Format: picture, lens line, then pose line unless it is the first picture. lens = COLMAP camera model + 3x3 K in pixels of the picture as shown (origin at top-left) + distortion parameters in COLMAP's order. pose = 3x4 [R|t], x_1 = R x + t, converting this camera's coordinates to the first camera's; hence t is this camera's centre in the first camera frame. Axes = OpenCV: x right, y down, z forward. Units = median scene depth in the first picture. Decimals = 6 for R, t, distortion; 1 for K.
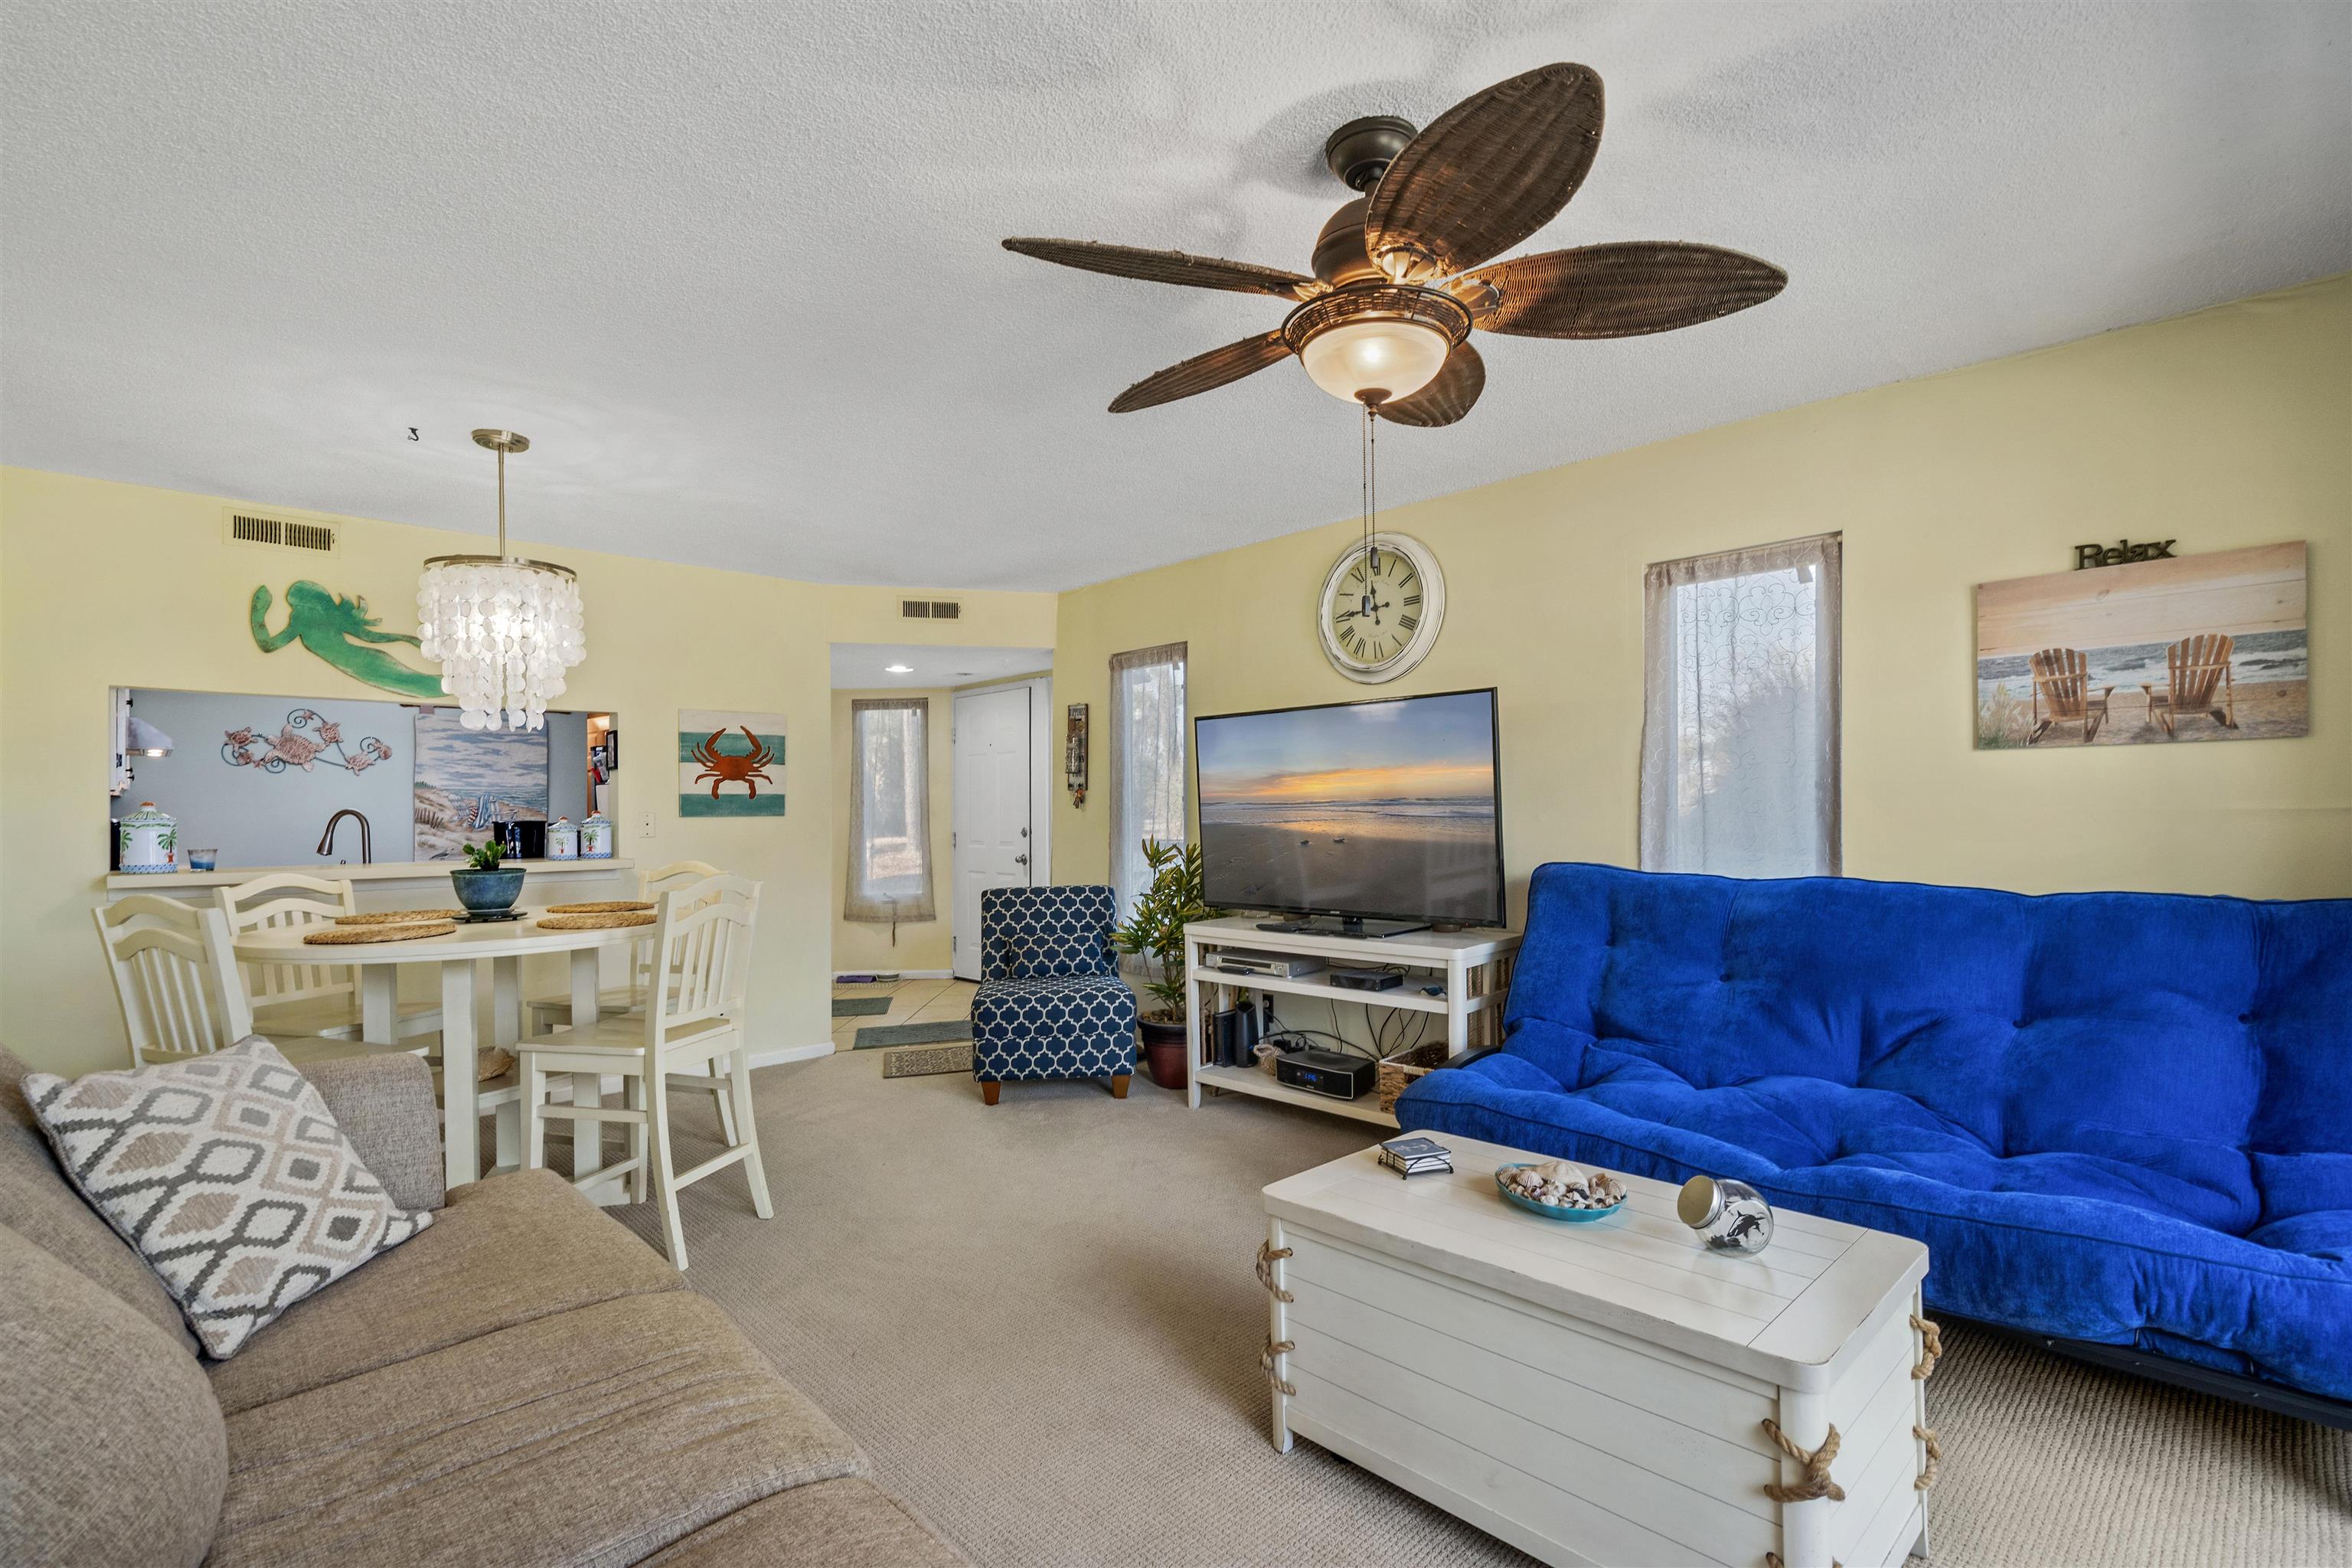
lens RADIAL K [[1074.9, 0, 1191.7], [0, 1074.9, 796.6], [0, 0, 1]] dist [-0.011159, 0.007611]
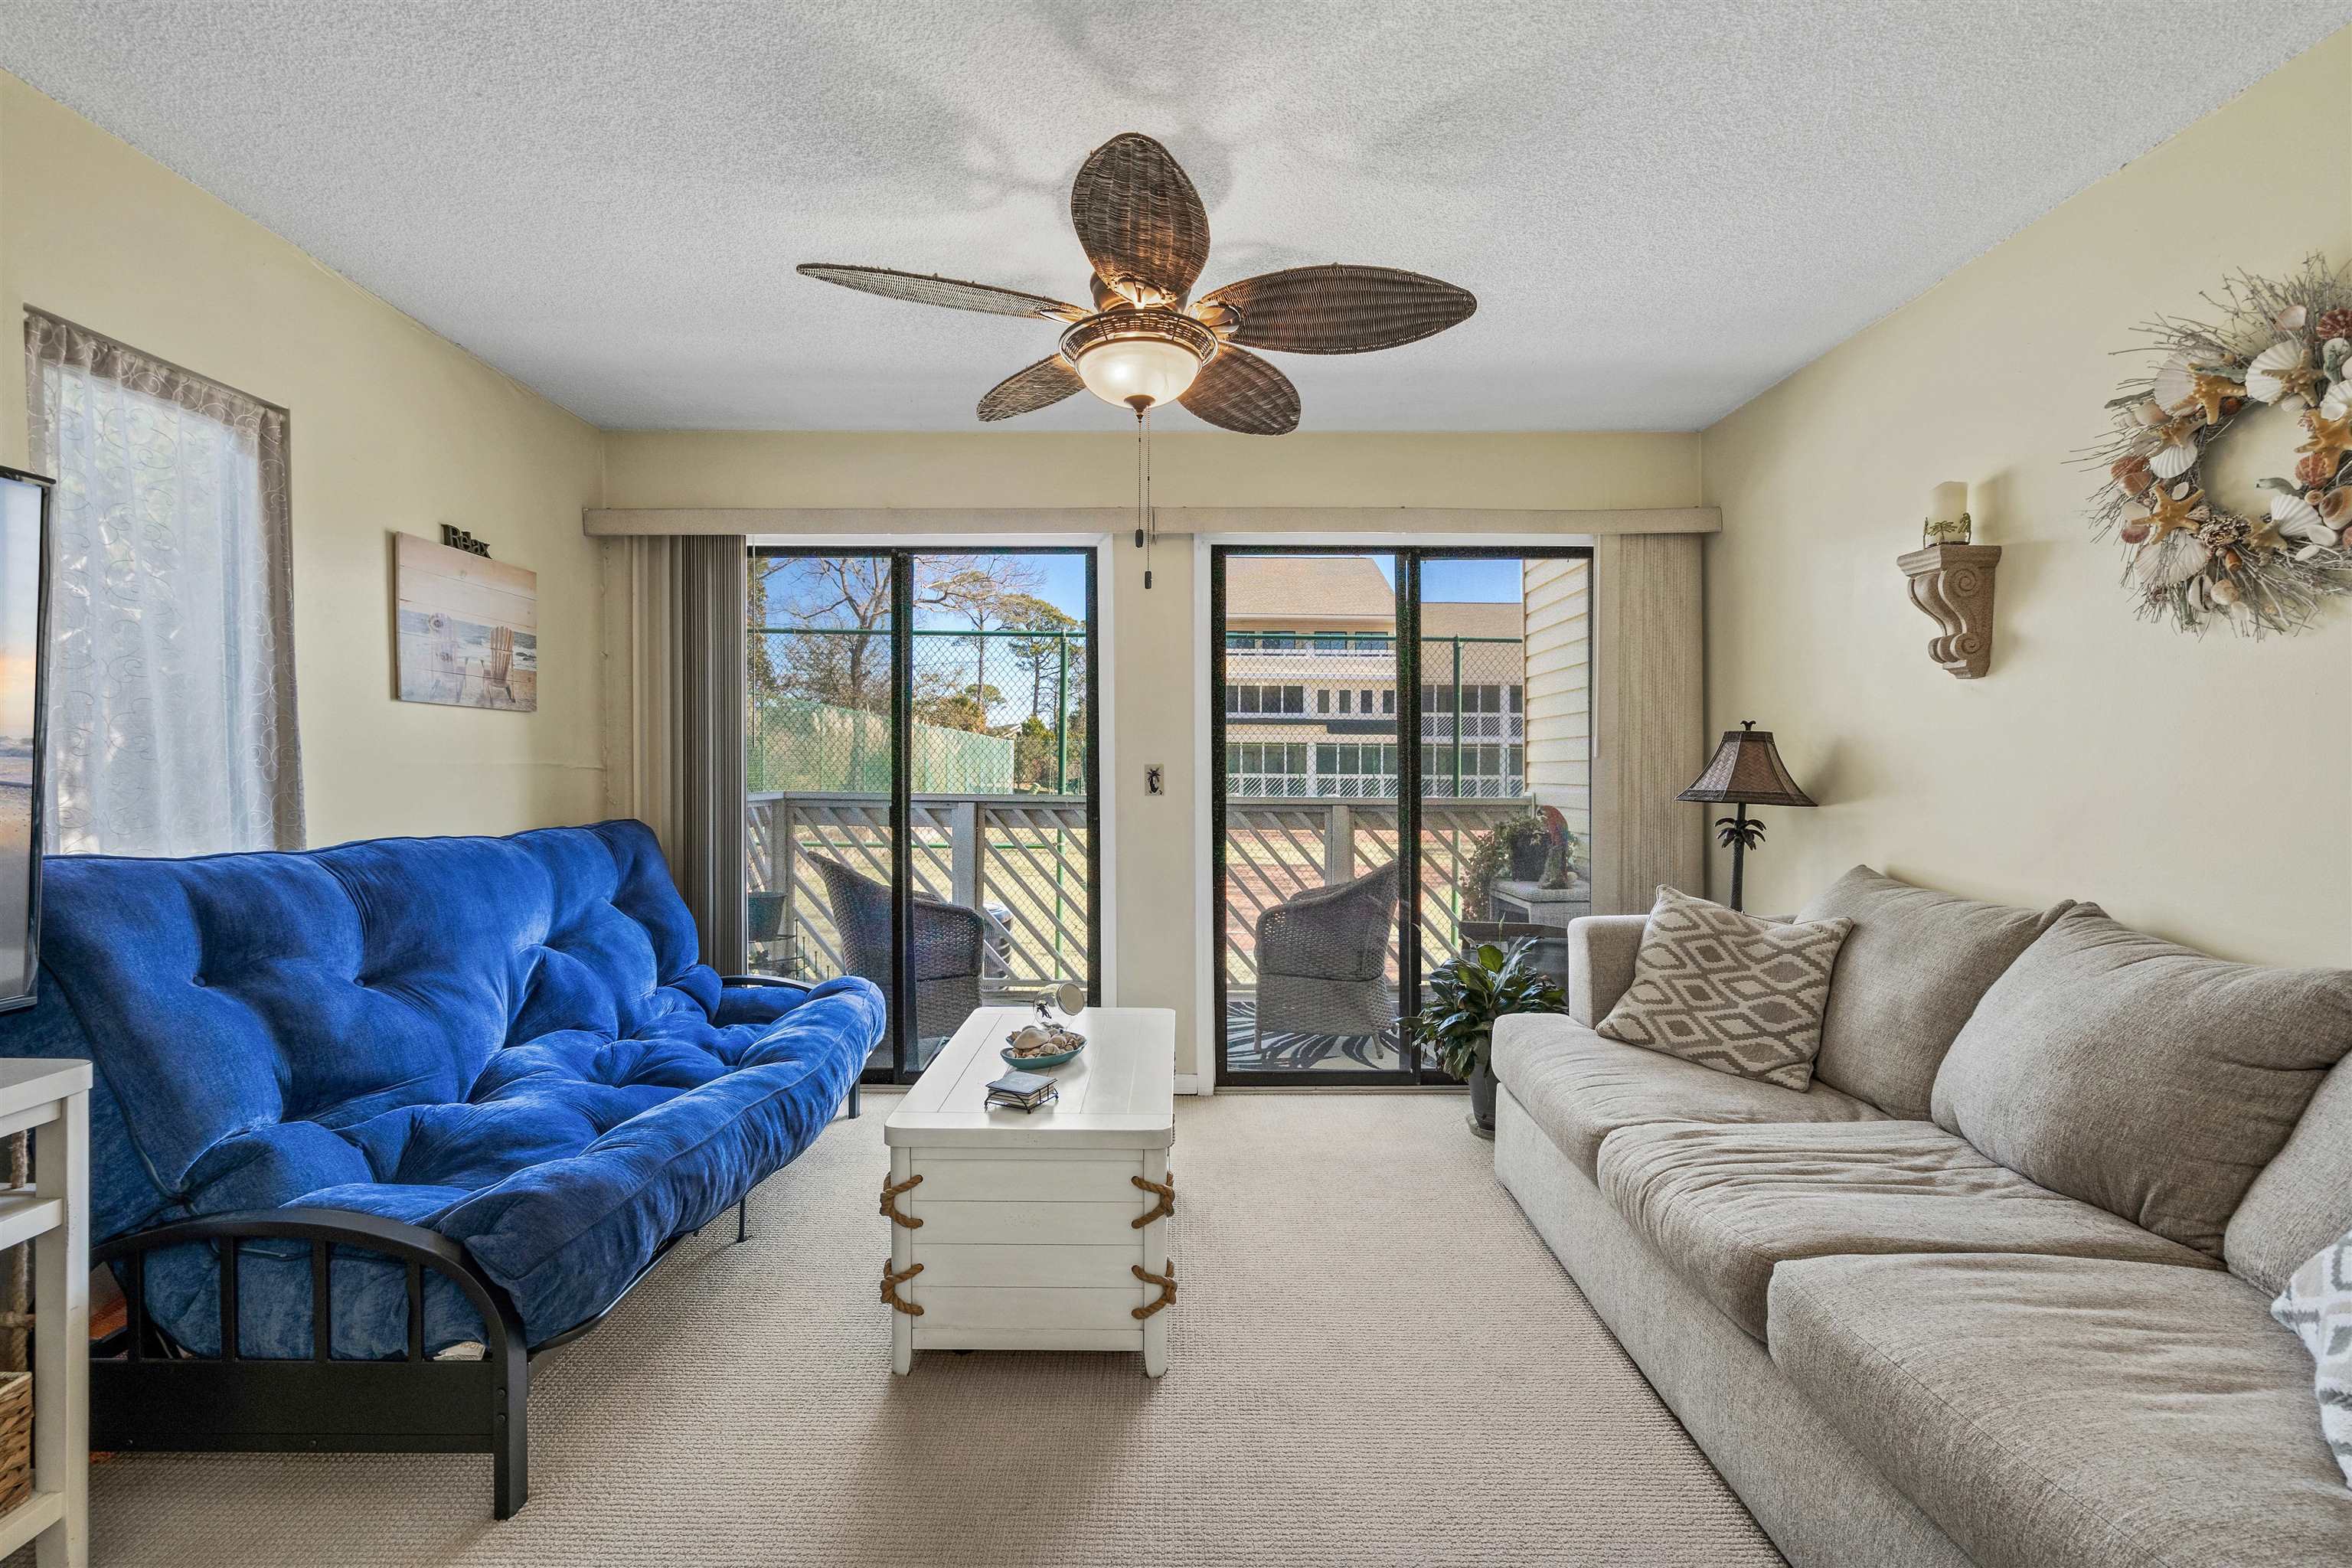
lens RADIAL K [[1074.9, 0, 1167.2], [0, 1074.9, 781.5], [0, 0, 1]] dist [-0.011159, 0.007611]
pose [[-0.712747, 0.001113, 0.701421, -0.320299], [-0.001738, 0.999993, -0.003353, 0.022951], [-0.701419, -0.003609, -0.712740, 0.867308]]
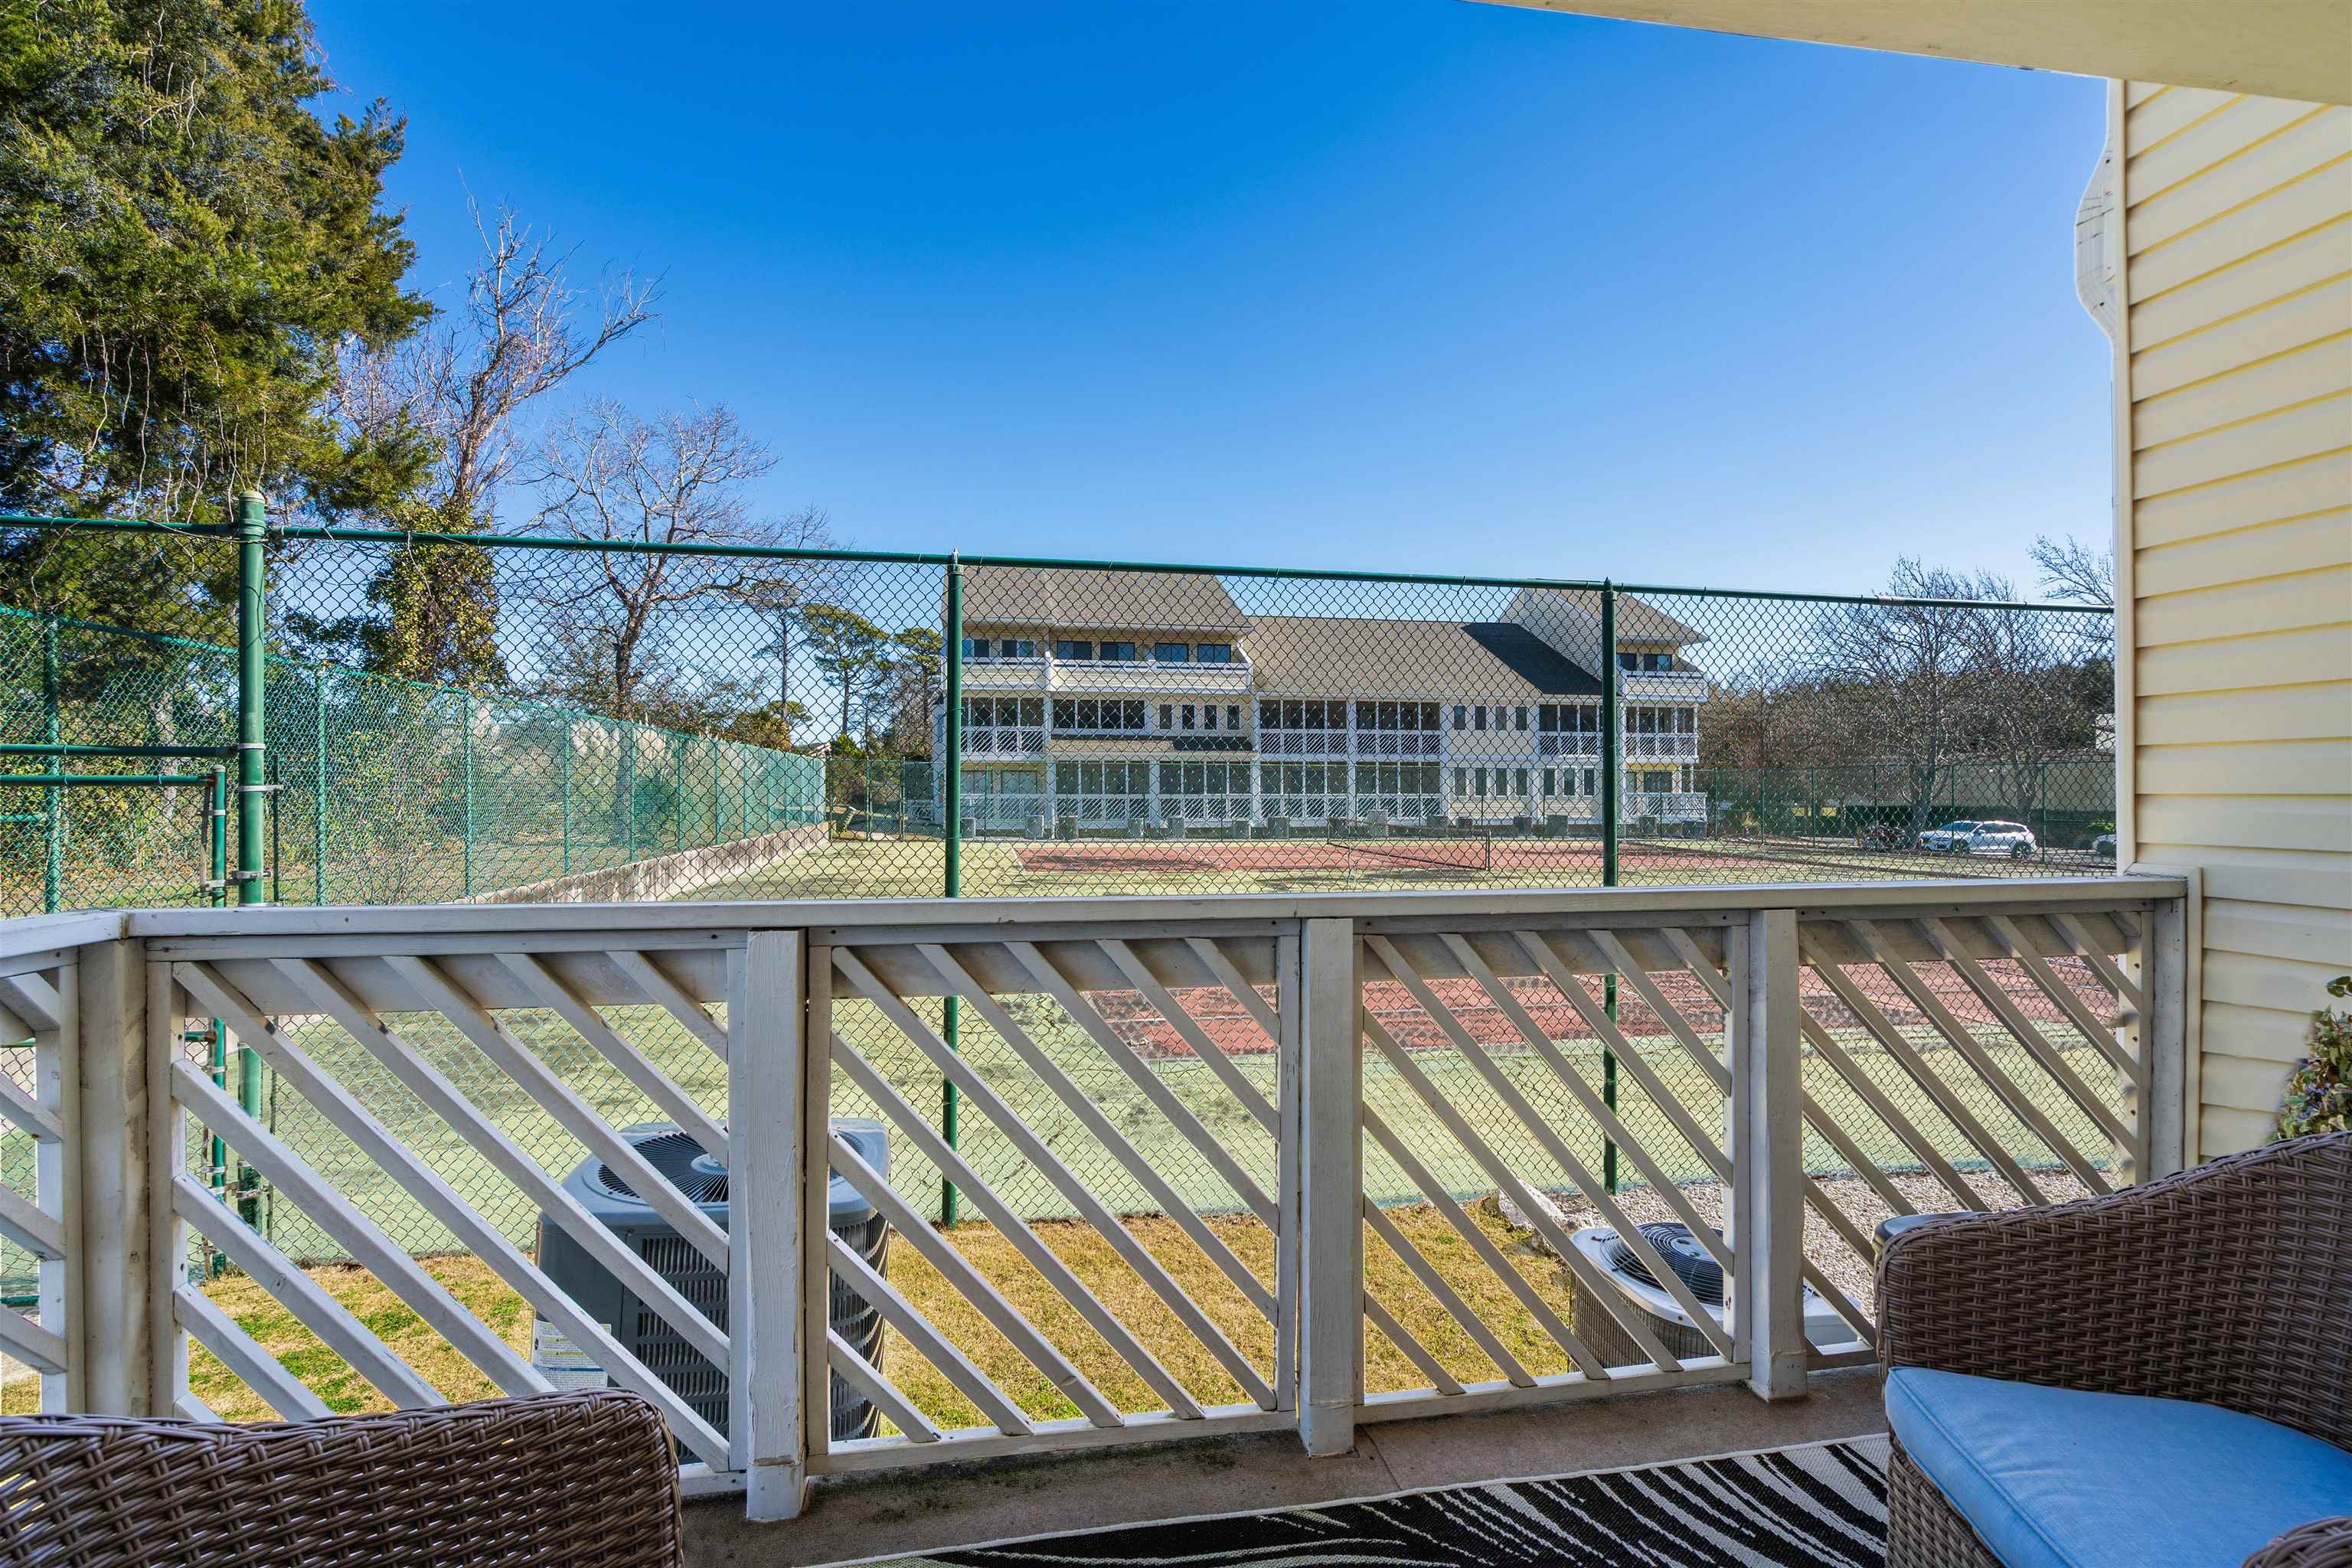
lens RADIAL K [[1074.9, 0, 1177.3], [0, 1074.9, 783.2], [0, 0, 1]] dist [-0.011159, 0.007611]
pose [[-0.826134, 0.017355, 0.563206, 0.448785], [0.008441, 0.999795, -0.018427, -0.006791], [-0.563411, -0.010470, -0.826111, 0.333159]]
